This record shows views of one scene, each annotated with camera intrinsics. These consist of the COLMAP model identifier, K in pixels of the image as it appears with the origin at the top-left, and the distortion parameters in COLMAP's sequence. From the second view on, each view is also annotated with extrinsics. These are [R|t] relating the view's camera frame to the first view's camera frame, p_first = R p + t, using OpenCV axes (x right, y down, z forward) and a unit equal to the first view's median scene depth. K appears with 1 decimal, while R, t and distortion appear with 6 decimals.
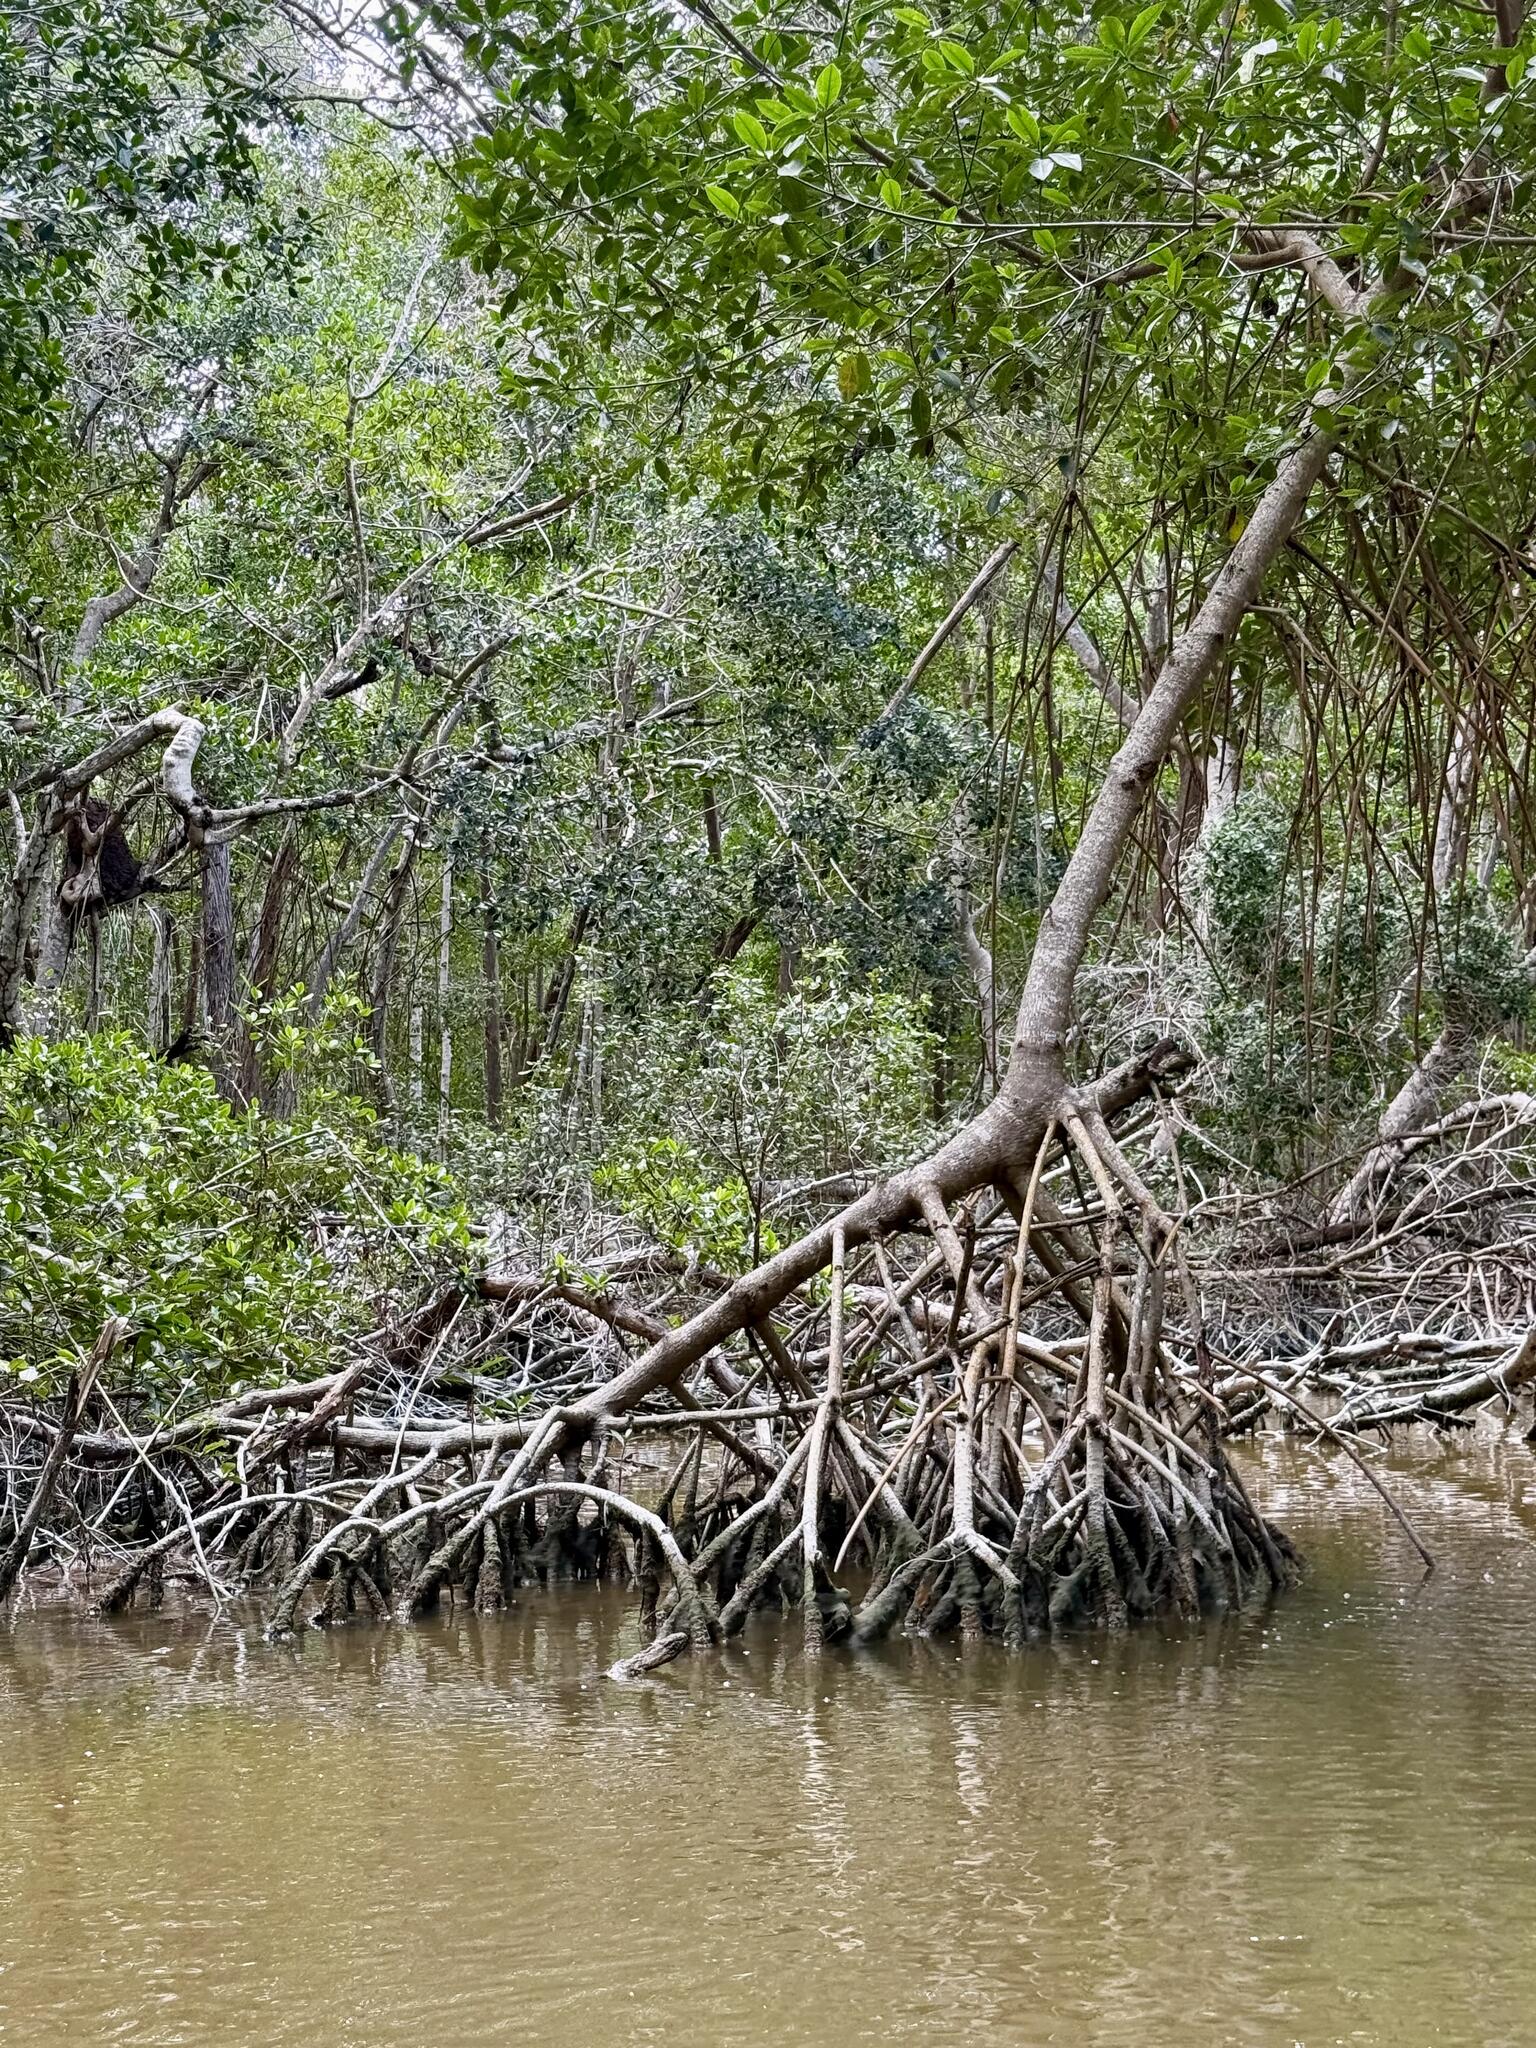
lens RADIAL K [[2994.4, 0, 767.0], [0, 2994.4, 1024.2], [0, 0, 1]] dist [0.042809, 0.000000]
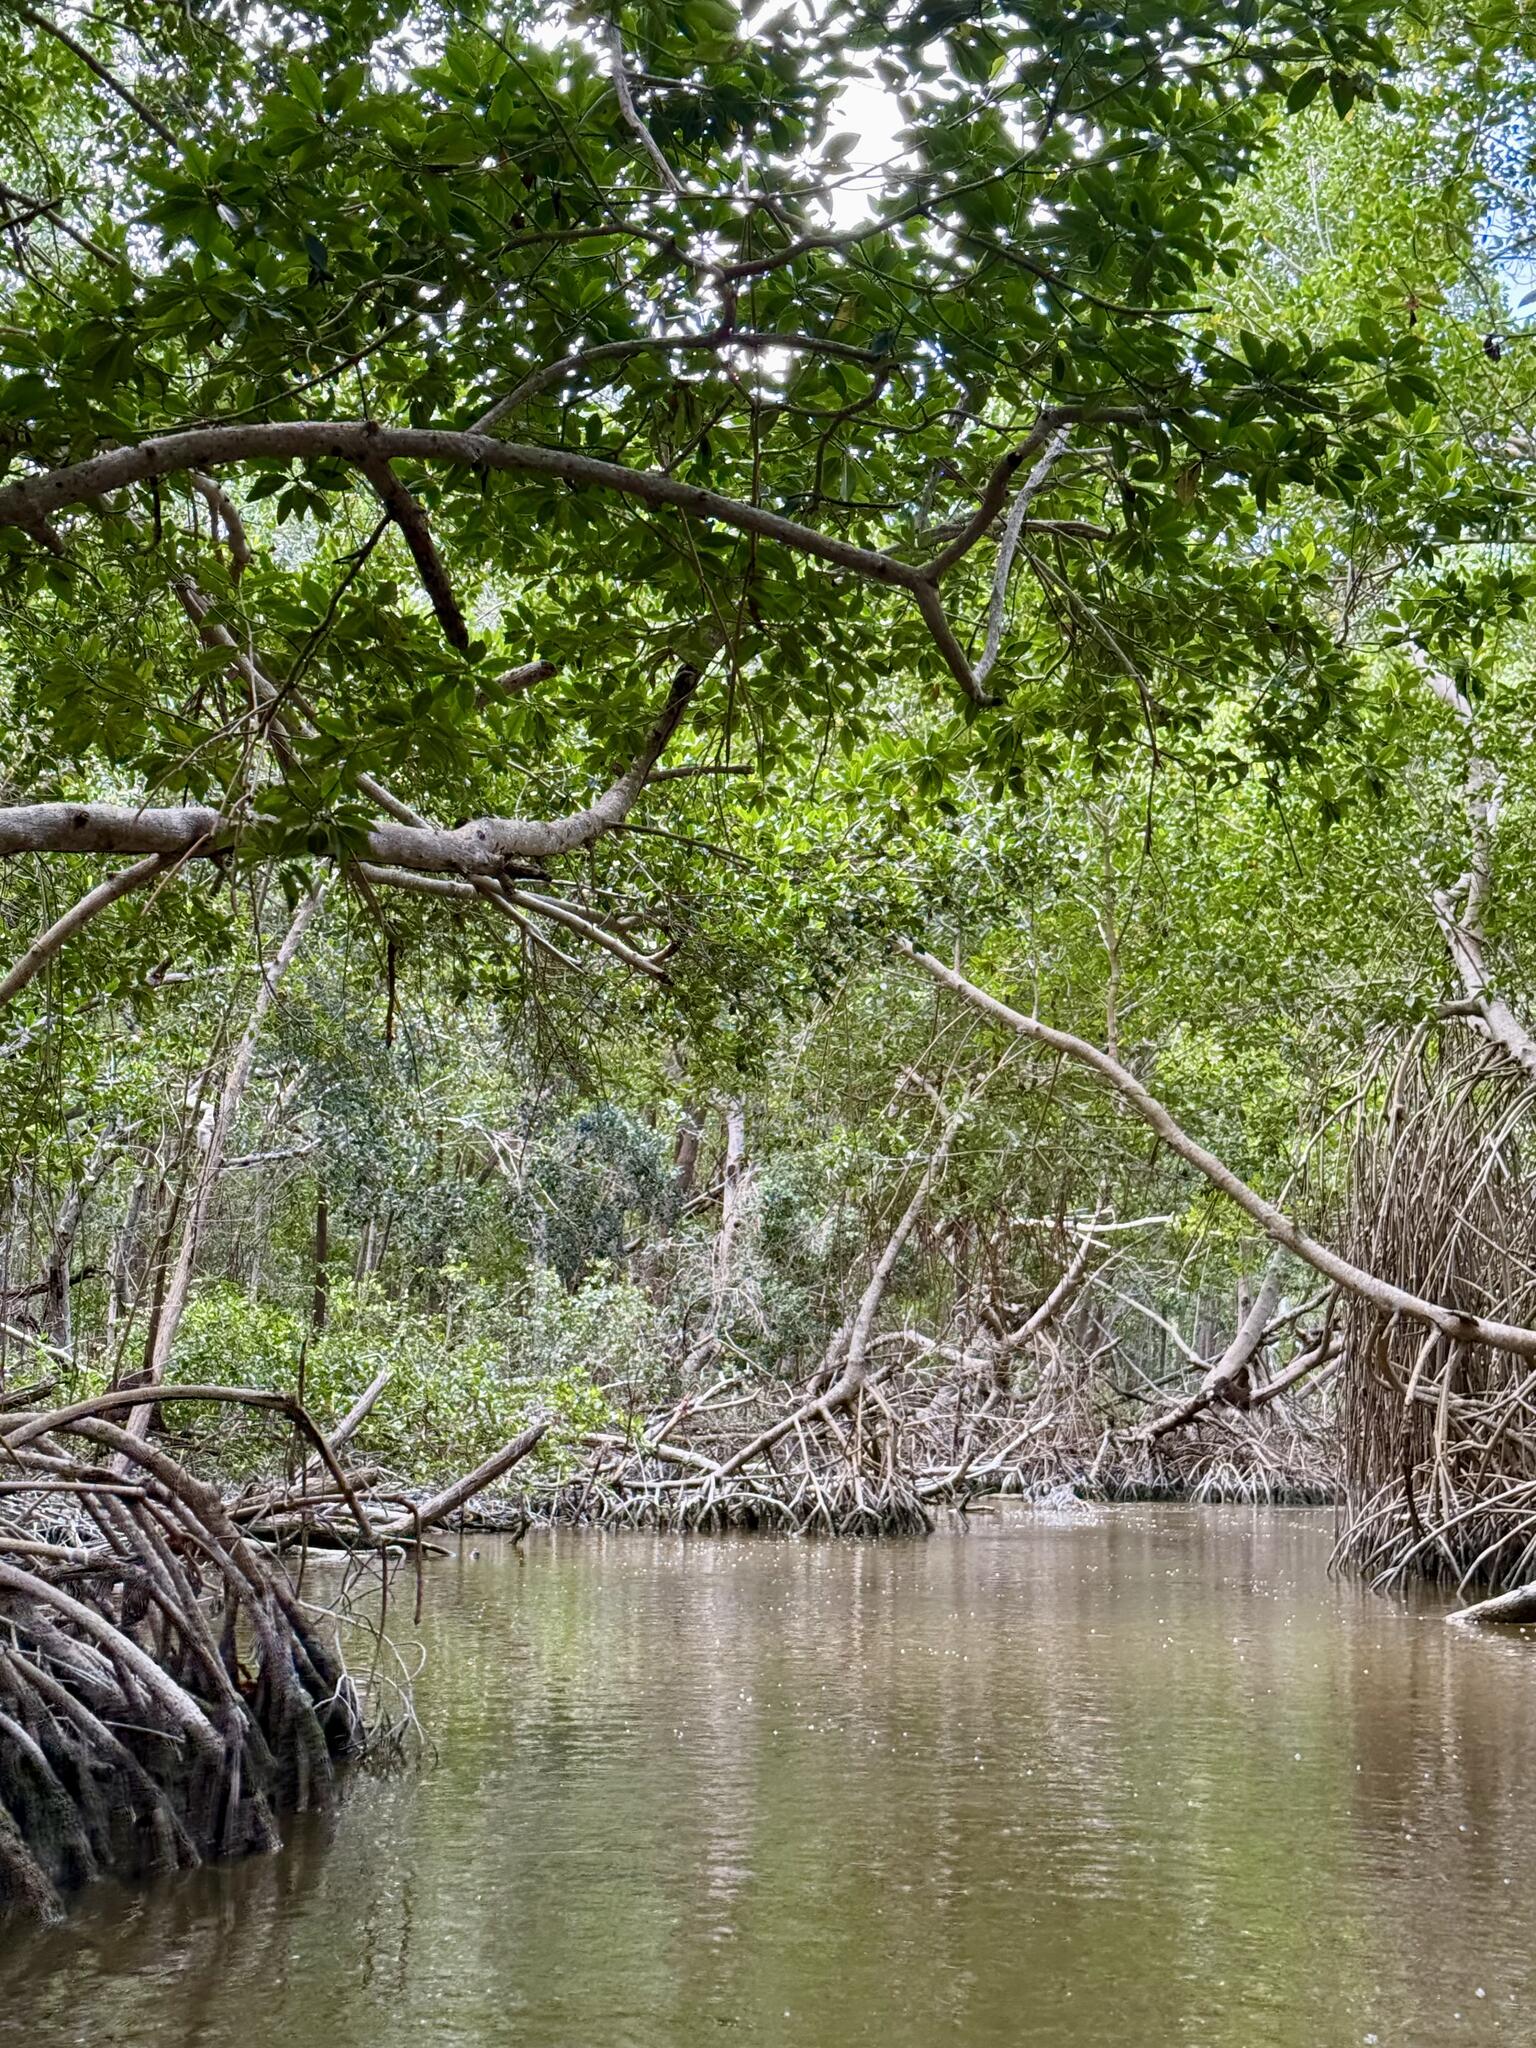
lens RADIAL K [[2994.4, 0, 768.5], [0, 2994.4, 1023.8], [0, 0, 1]] dist [0.042809, 0.000000]
pose [[0.971815, 0.050698, 0.230227, -0.760195], [-0.038563, 0.997634, -0.056906, -0.168681], [-0.232568, 0.046424, 0.971472, -2.108203]]
